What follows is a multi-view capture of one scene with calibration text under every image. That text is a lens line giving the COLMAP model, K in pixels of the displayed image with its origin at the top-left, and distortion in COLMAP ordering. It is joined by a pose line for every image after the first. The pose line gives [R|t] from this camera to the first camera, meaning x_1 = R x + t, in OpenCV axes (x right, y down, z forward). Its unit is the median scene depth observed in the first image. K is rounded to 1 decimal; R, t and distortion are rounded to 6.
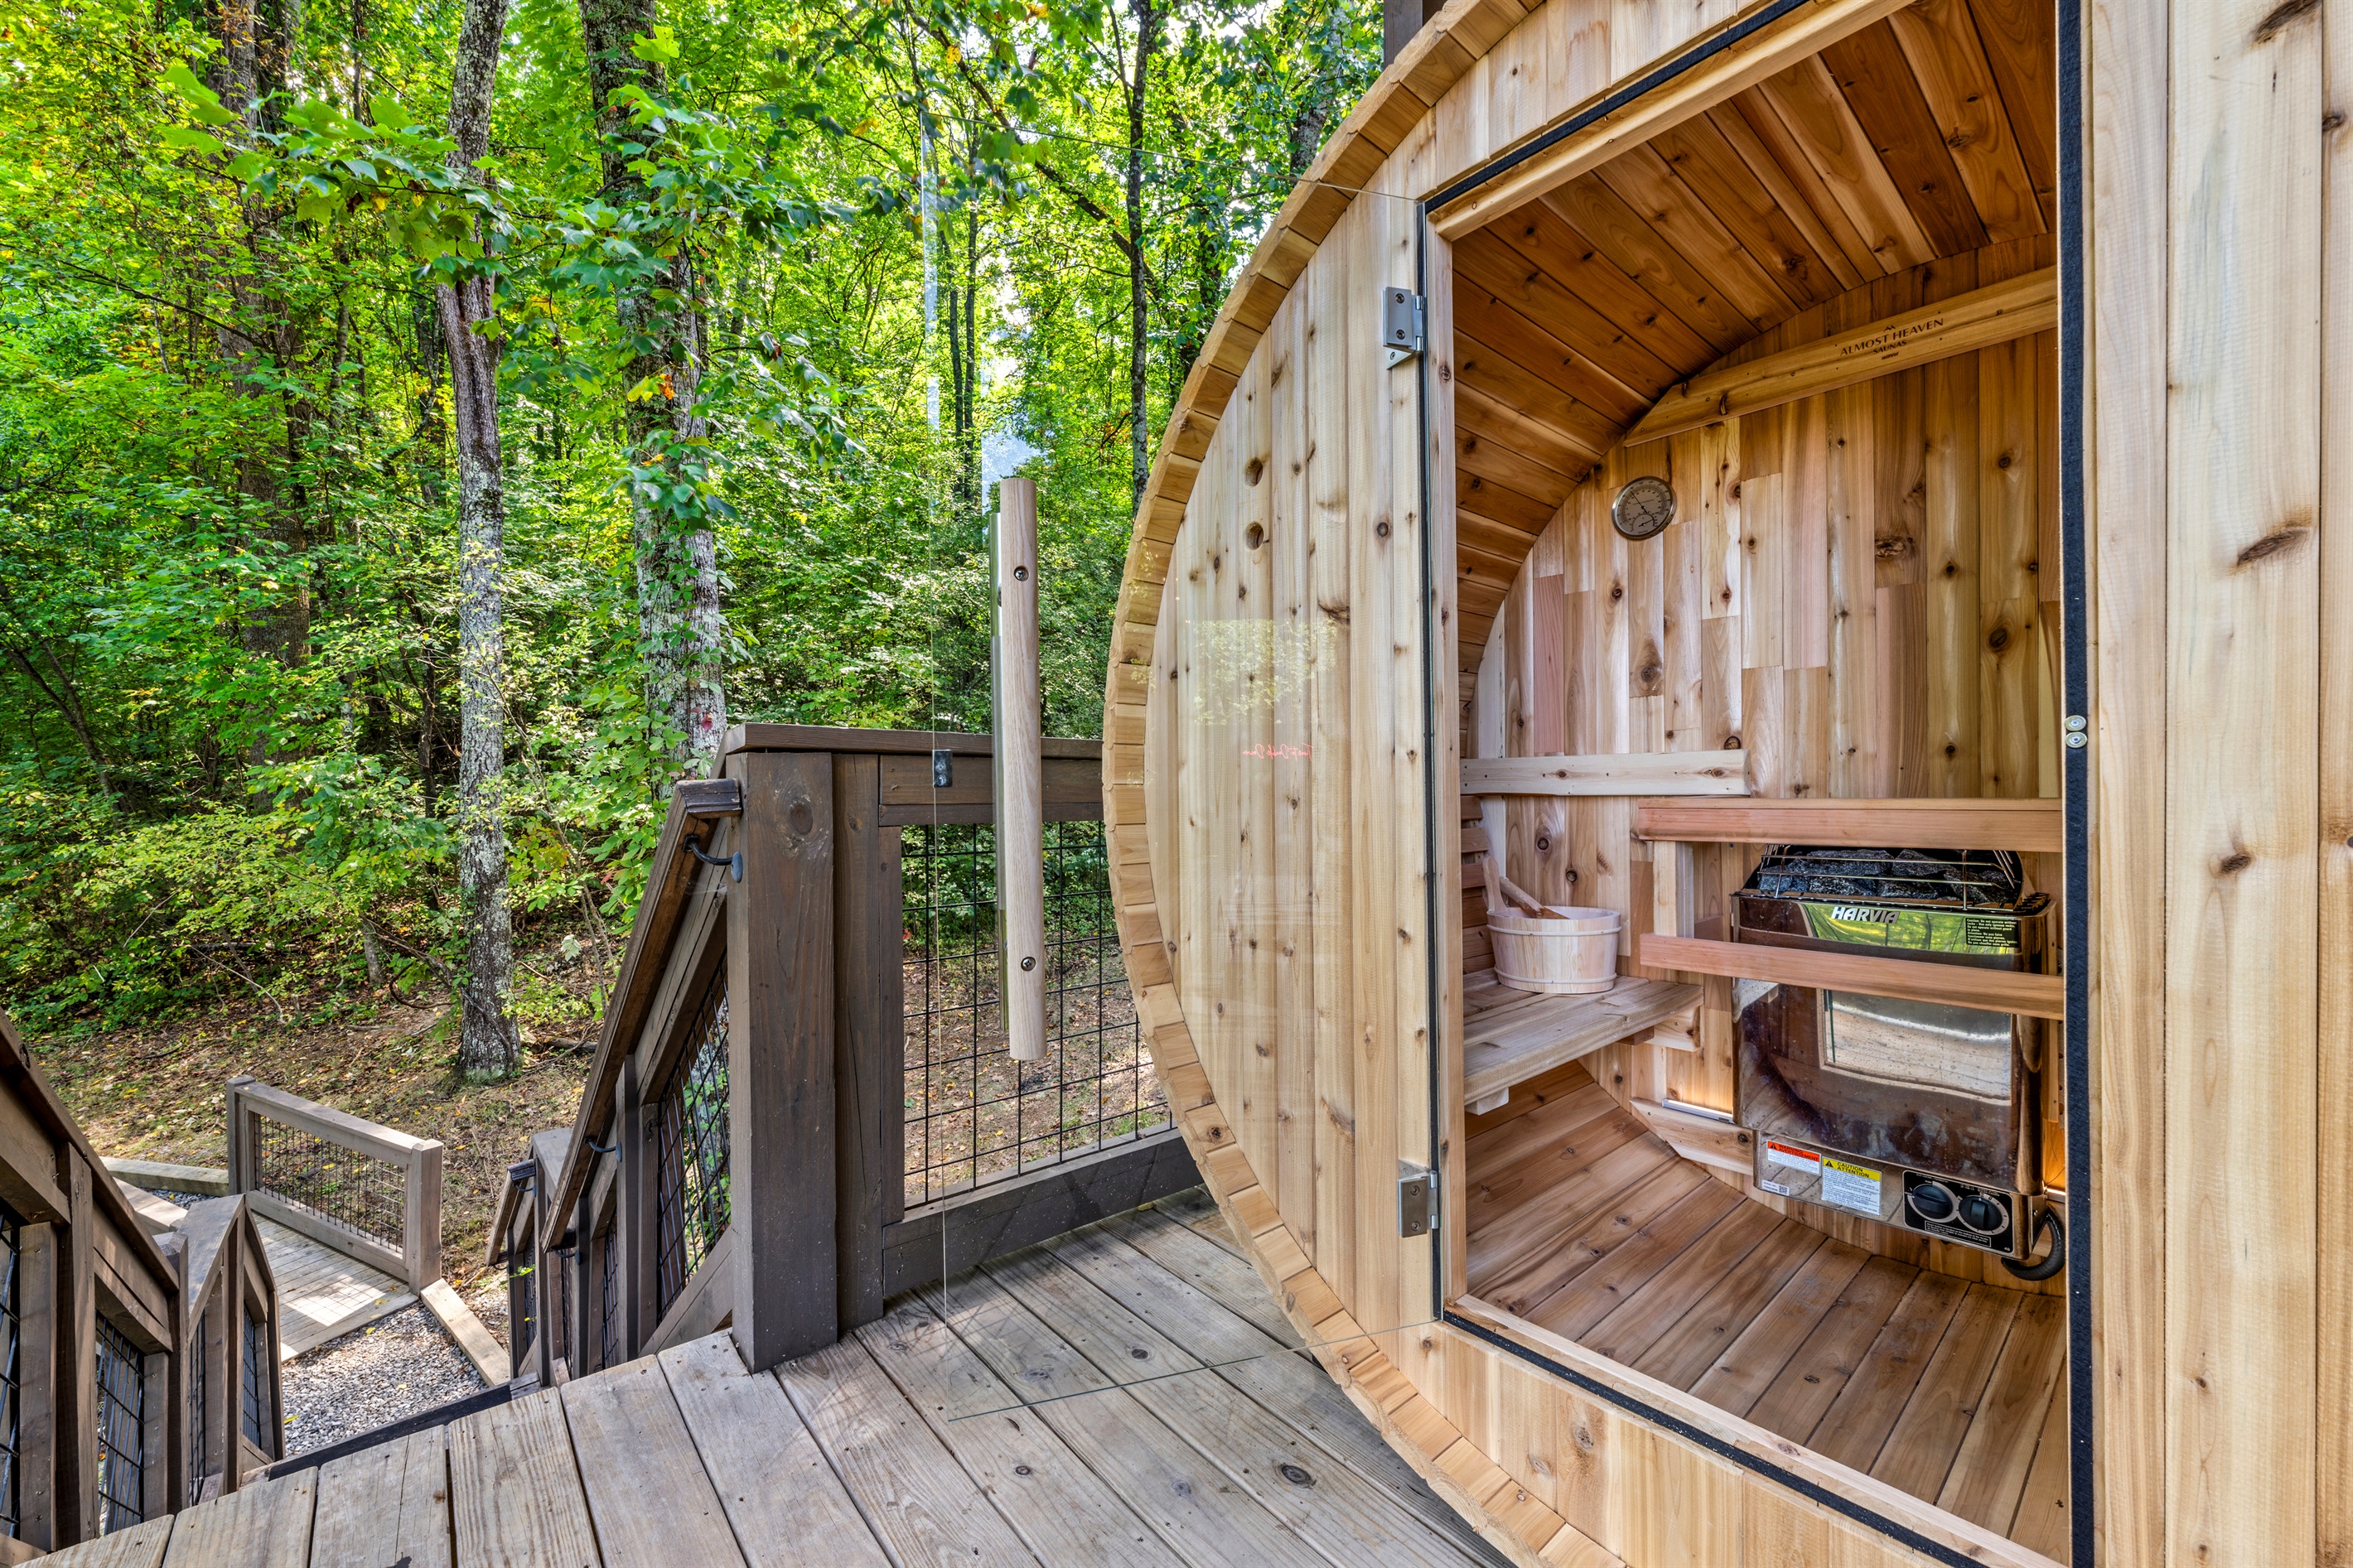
lens RADIAL K [[908.5, 0, 1173.8], [0, 908.5, 789.9], [0, 0, 1]] dist [-0.000873, 0.000165]
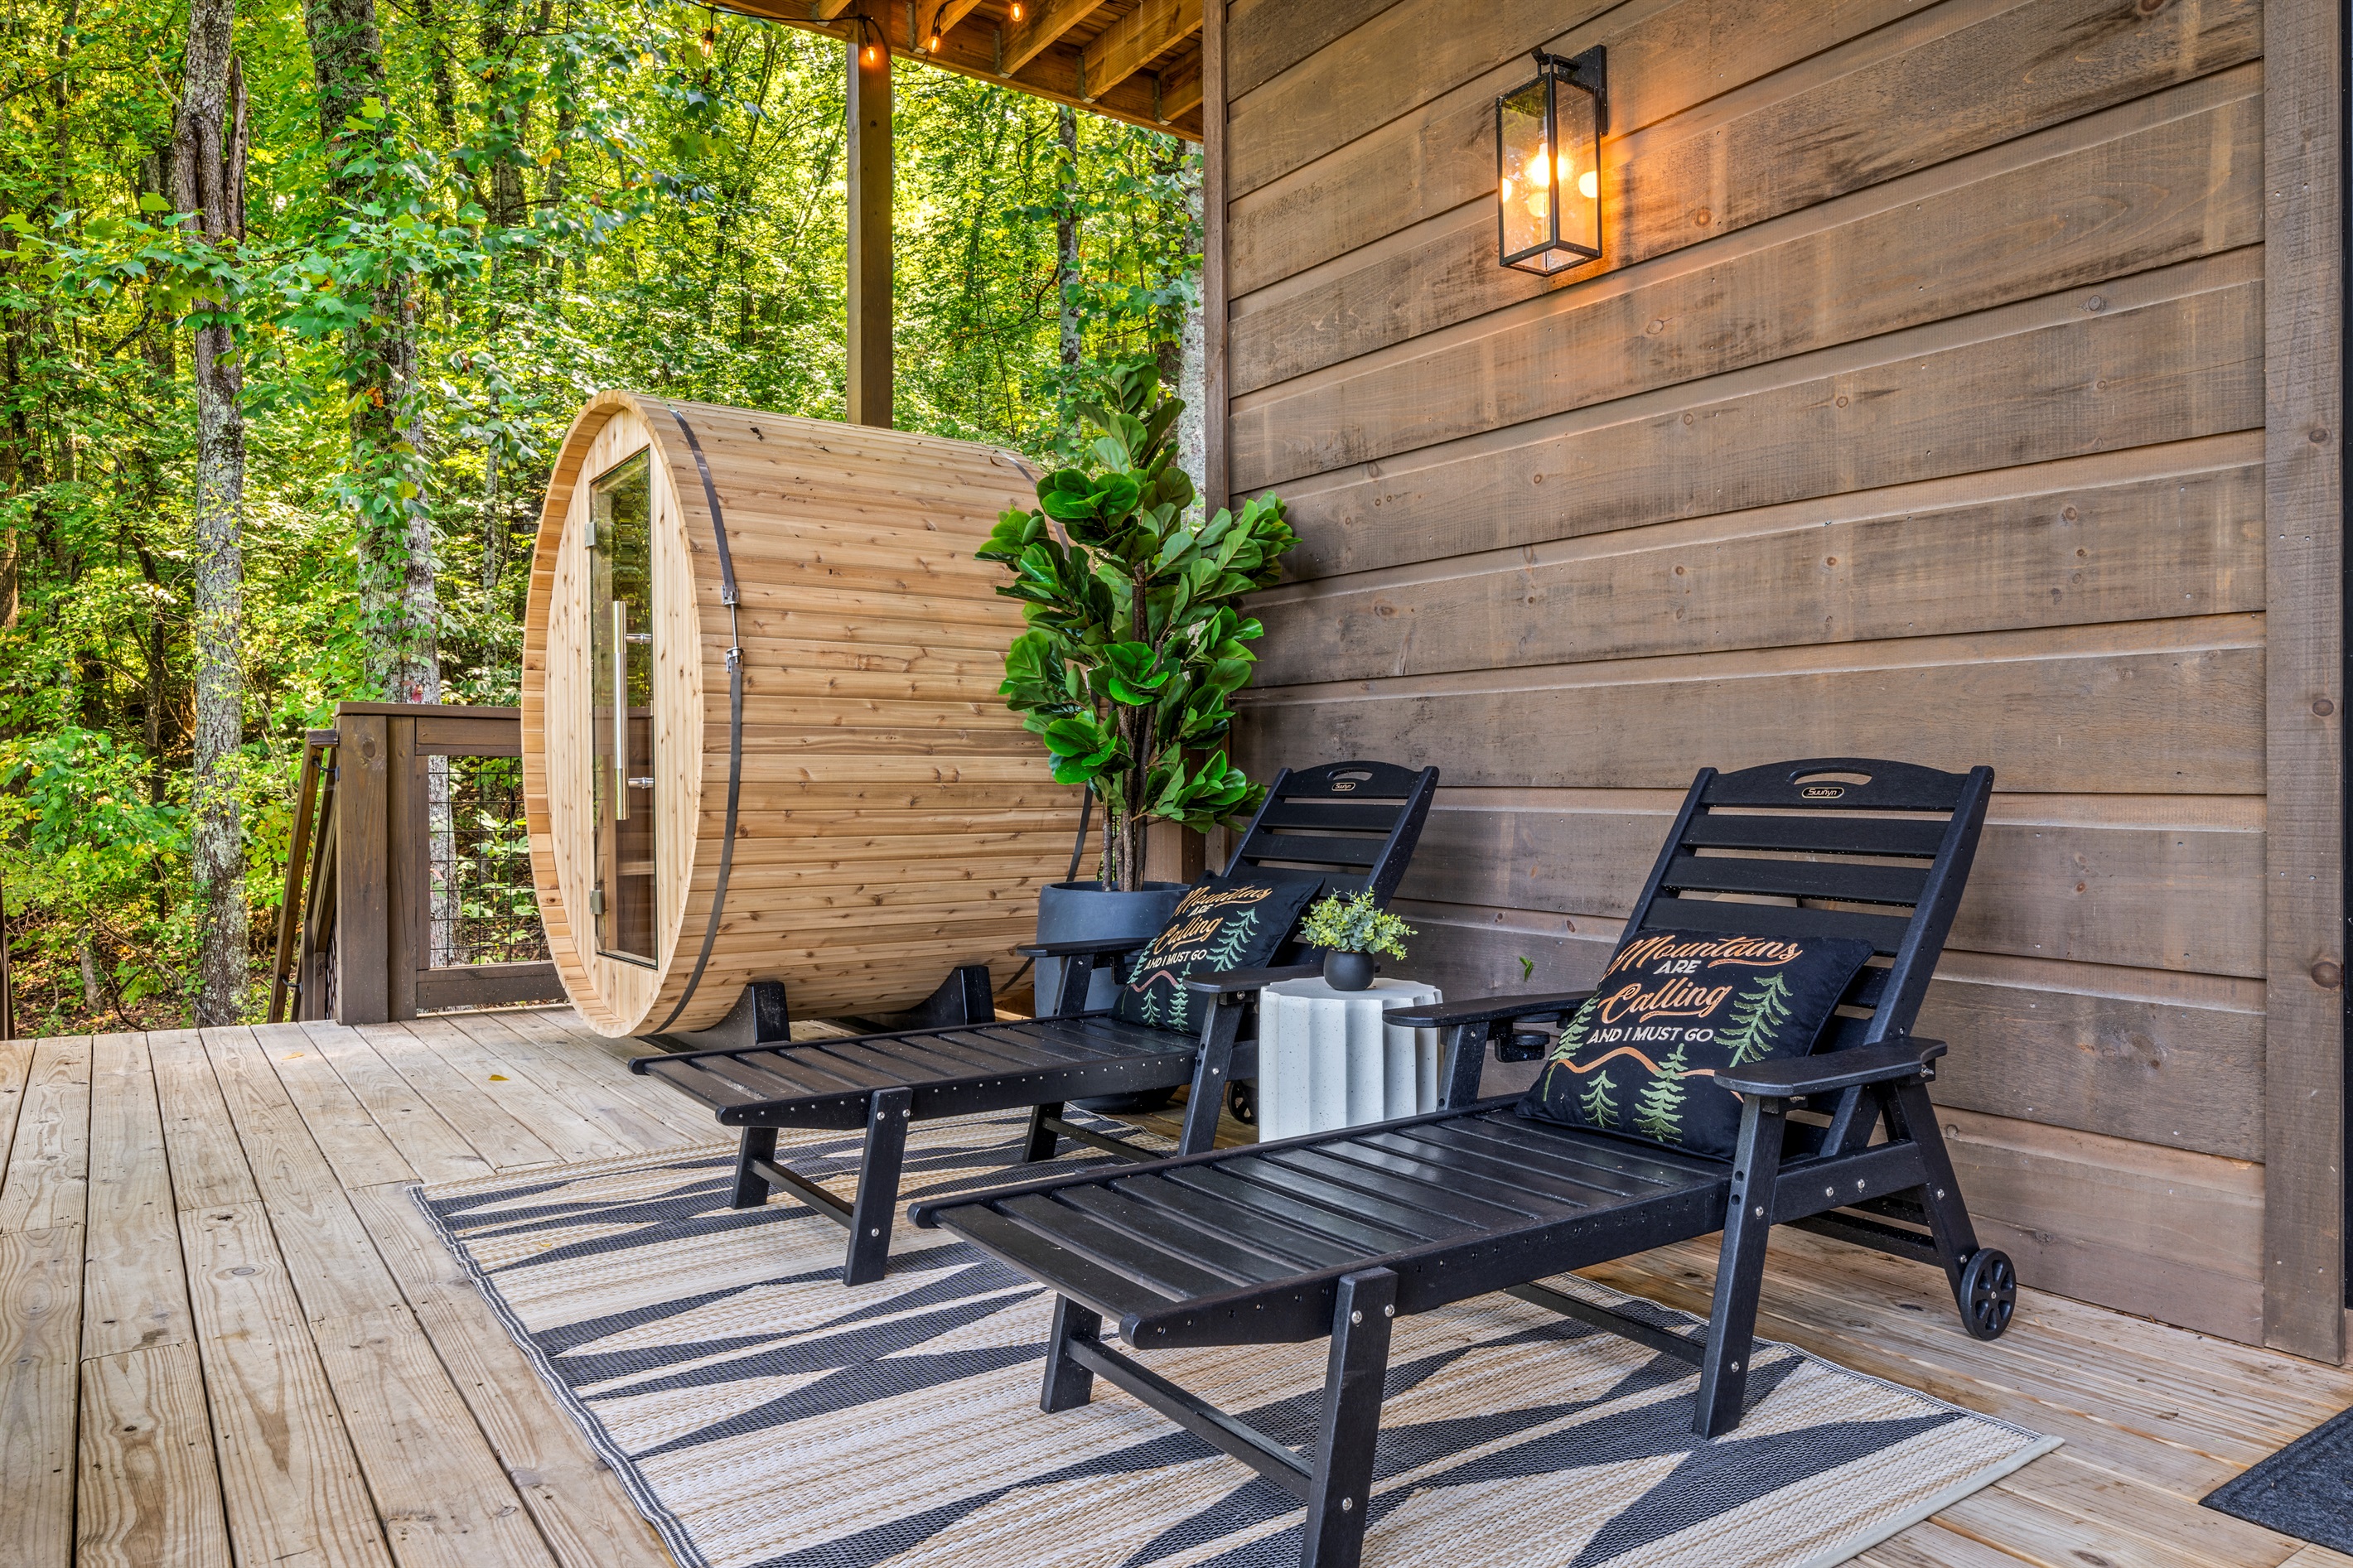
lens RADIAL K [[1525.1, 0, 1178.0], [0, 1525.1, 777.2], [0, 0, 1]] dist [-0.000624, -0.001711]
pose [[0.996038, 0.001623, -0.088911, 0.286793], [-0.002706, 0.999924, -0.012061, 0.022395], [0.088885, 0.012254, 0.995967, -0.376082]]
